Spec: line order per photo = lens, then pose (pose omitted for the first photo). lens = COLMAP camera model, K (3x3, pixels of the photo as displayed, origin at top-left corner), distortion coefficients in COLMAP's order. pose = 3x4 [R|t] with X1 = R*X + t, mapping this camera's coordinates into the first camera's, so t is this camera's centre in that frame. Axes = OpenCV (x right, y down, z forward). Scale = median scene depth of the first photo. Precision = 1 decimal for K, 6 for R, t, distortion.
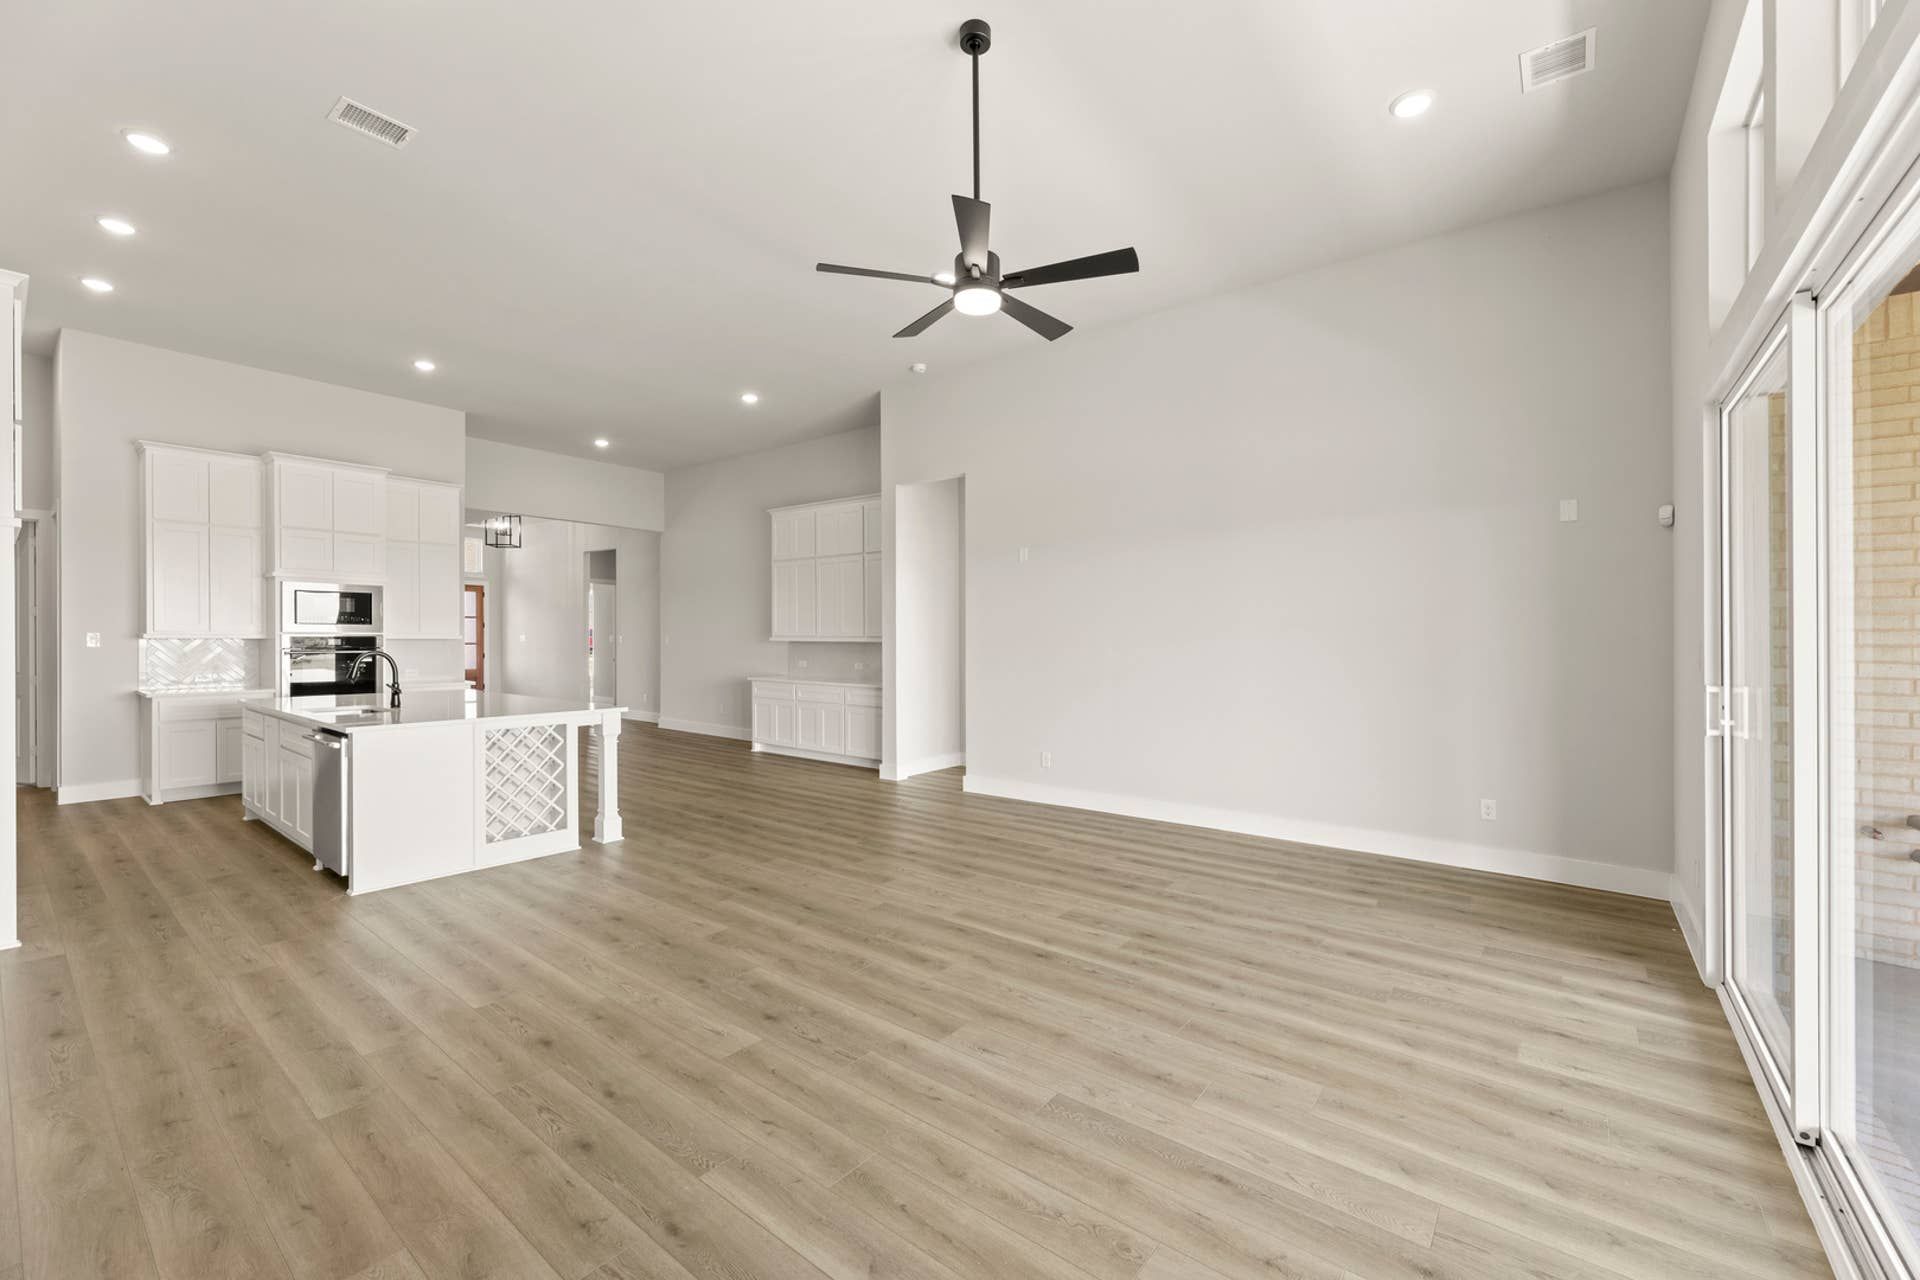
lens RADIAL K [[768.9, 0, 962.8], [0, 768.9, 637.6], [0, 0, 1]] dist [0.001079, -0.000066]
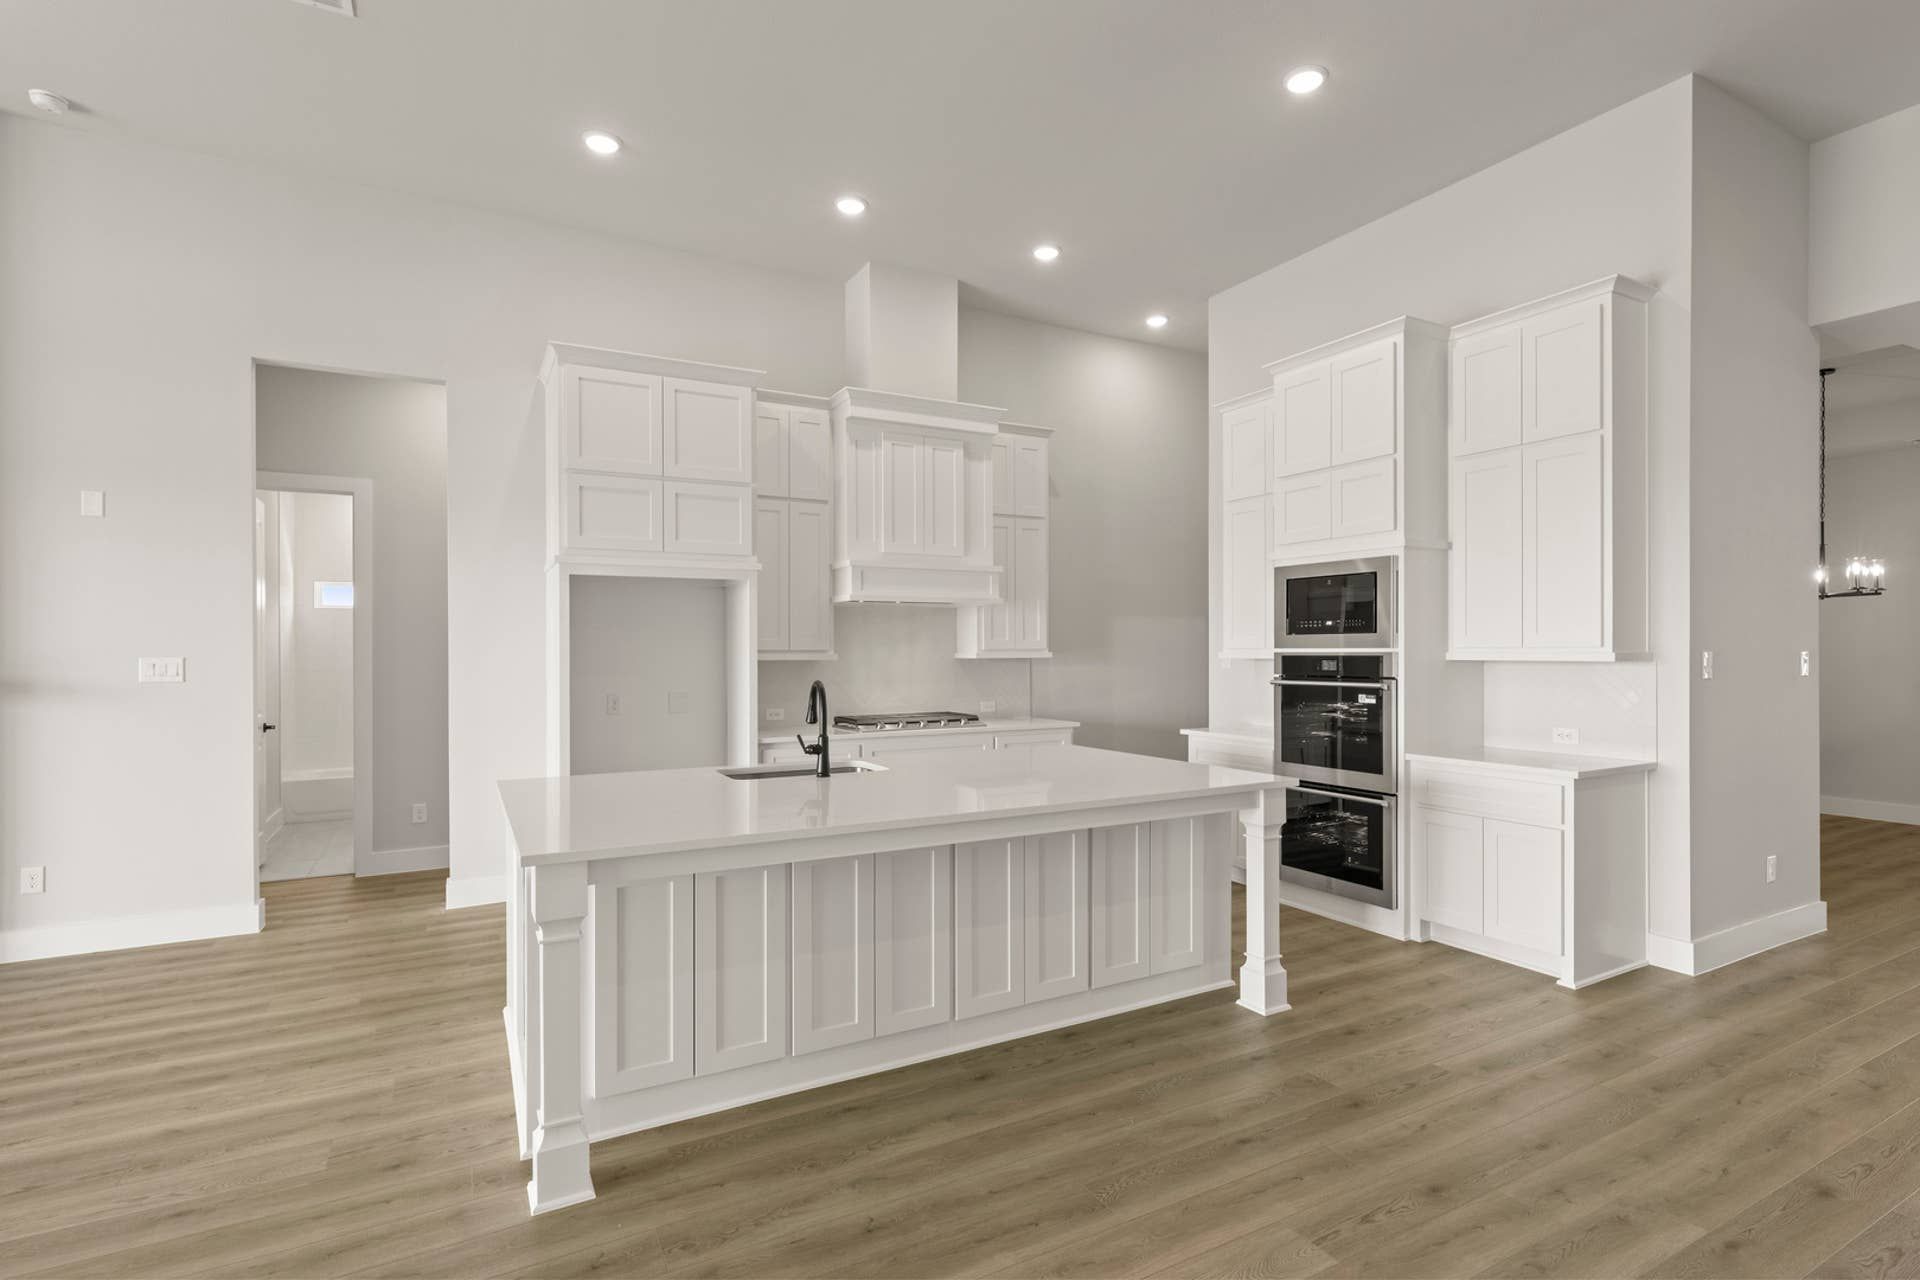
lens RADIAL K [[917.0, 0, 958.7], [0, 917.0, 656.2], [0, 0, 1]] dist [0.001180, 0.000177]
pose [[-0.394792, 0.005949, -0.918751, -0.092372], [0.004350, 0.999980, 0.004605, -0.005621], [0.918760, -0.002178, -0.394810, 1.033162]]
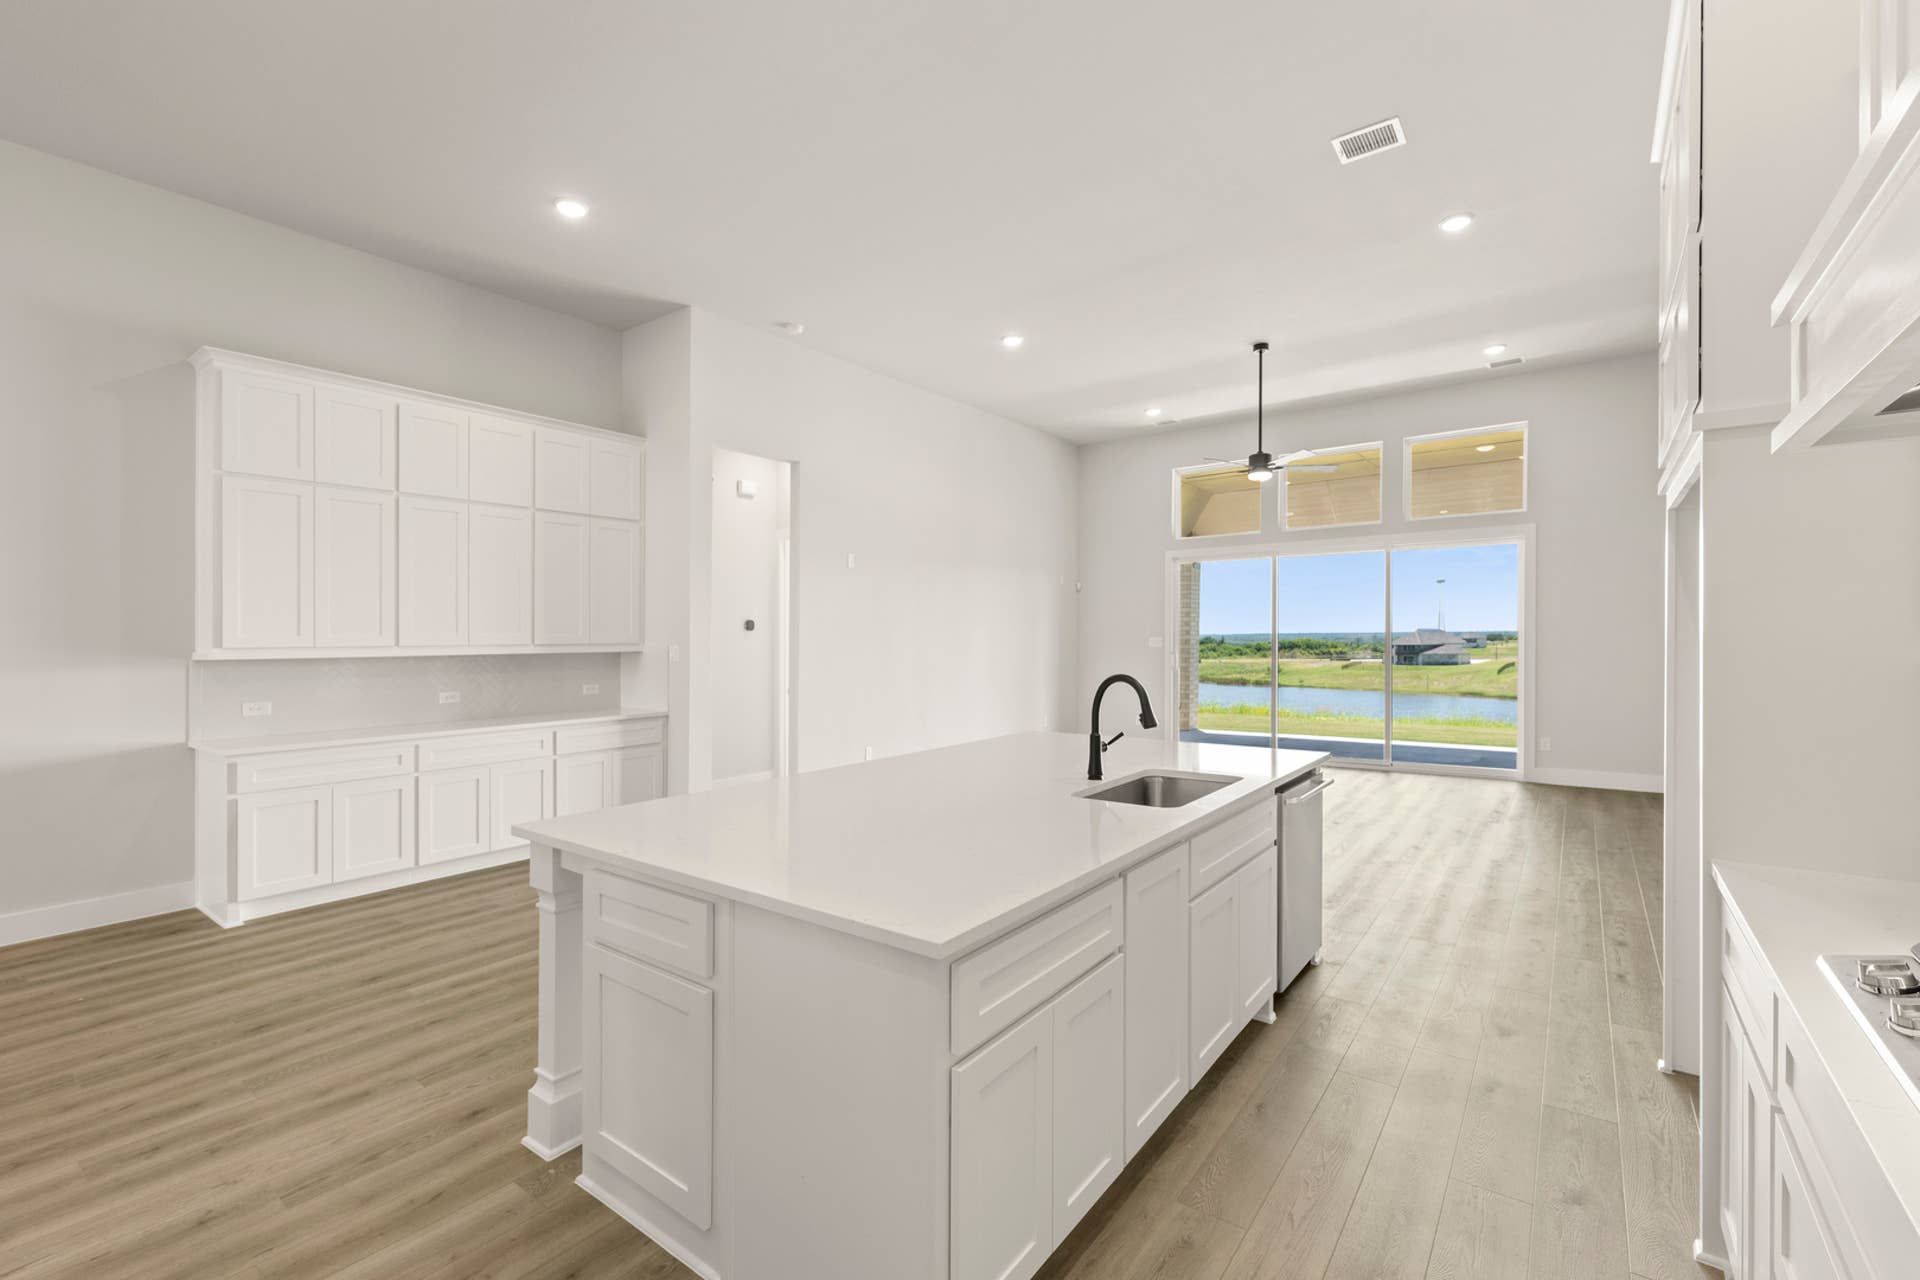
lens RADIAL K [[821.0, 0, 975.4], [0, 821.0, 634.9], [0, 0, 1]] dist [0.001290, 0.000089]
pose [[-0.027256, -0.001419, 0.999627, -0.981024], [0.010048, 0.999948, 0.001693, -0.008306], [-0.999578, 0.010090, -0.027240, 0.823361]]
